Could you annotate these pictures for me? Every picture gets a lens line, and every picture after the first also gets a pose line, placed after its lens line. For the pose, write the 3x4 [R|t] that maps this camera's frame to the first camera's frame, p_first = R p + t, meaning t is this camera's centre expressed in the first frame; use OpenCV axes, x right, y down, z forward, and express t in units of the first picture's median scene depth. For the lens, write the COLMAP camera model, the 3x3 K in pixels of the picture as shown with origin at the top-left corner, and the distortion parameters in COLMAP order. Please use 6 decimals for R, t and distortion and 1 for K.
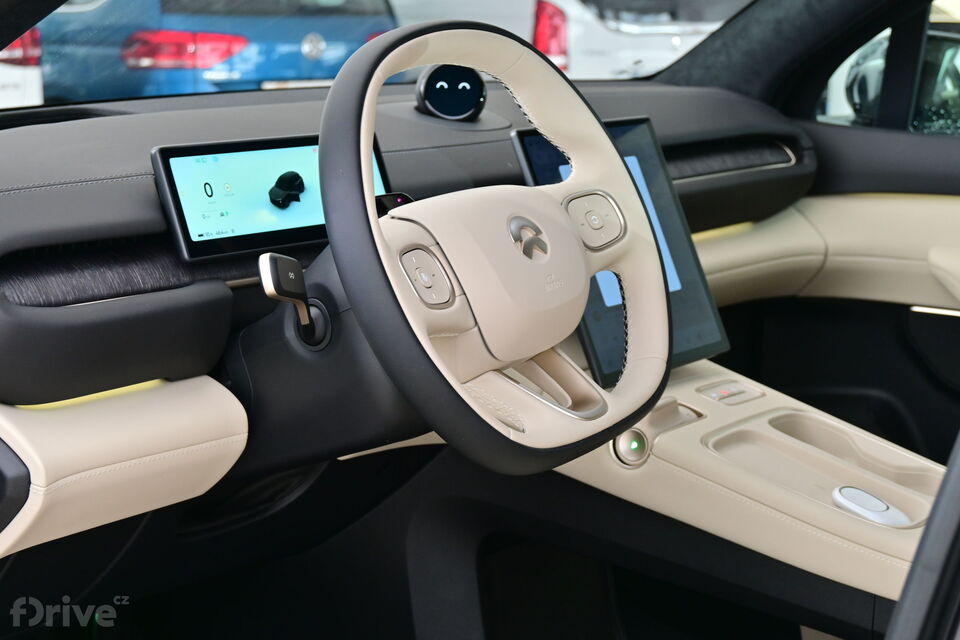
lens RADIAL K [[1828.4, 0, 480.7], [0, 1828.4, 321.8], [0, 0, 1]] dist [-0.115877, 0.000000]
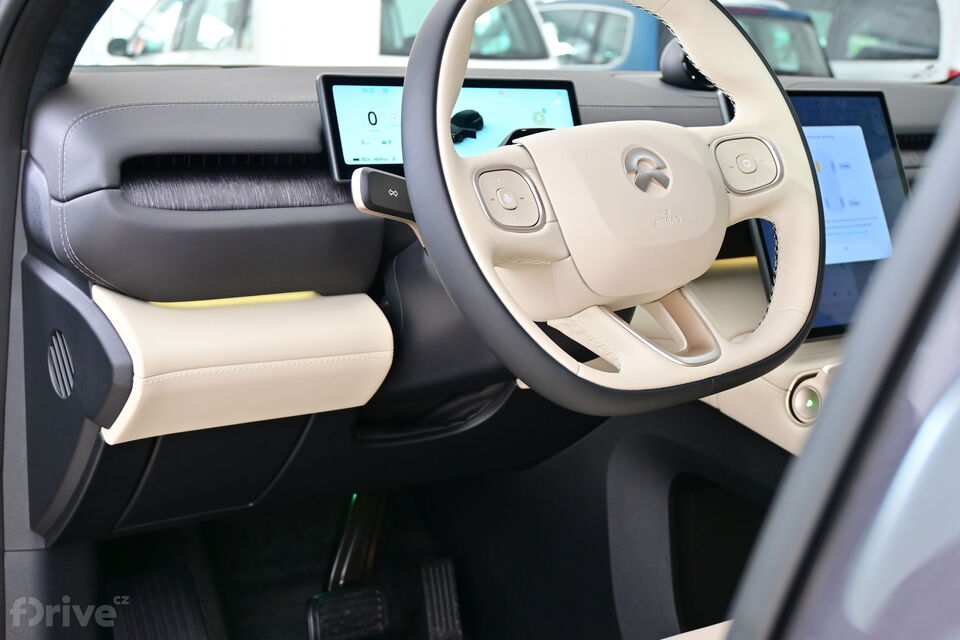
lens RADIAL K [[1245.9, 0, 480.1], [0, 1245.9, 311.5], [0, 0, 1]] dist [-0.016930, 0.000000]
pose [[0.937770, 0.078295, -0.338316, 0.166723], [-0.076161, 0.996903, 0.019602, 0.021024], [0.338803, 0.007384, 0.940828, 0.349614]]
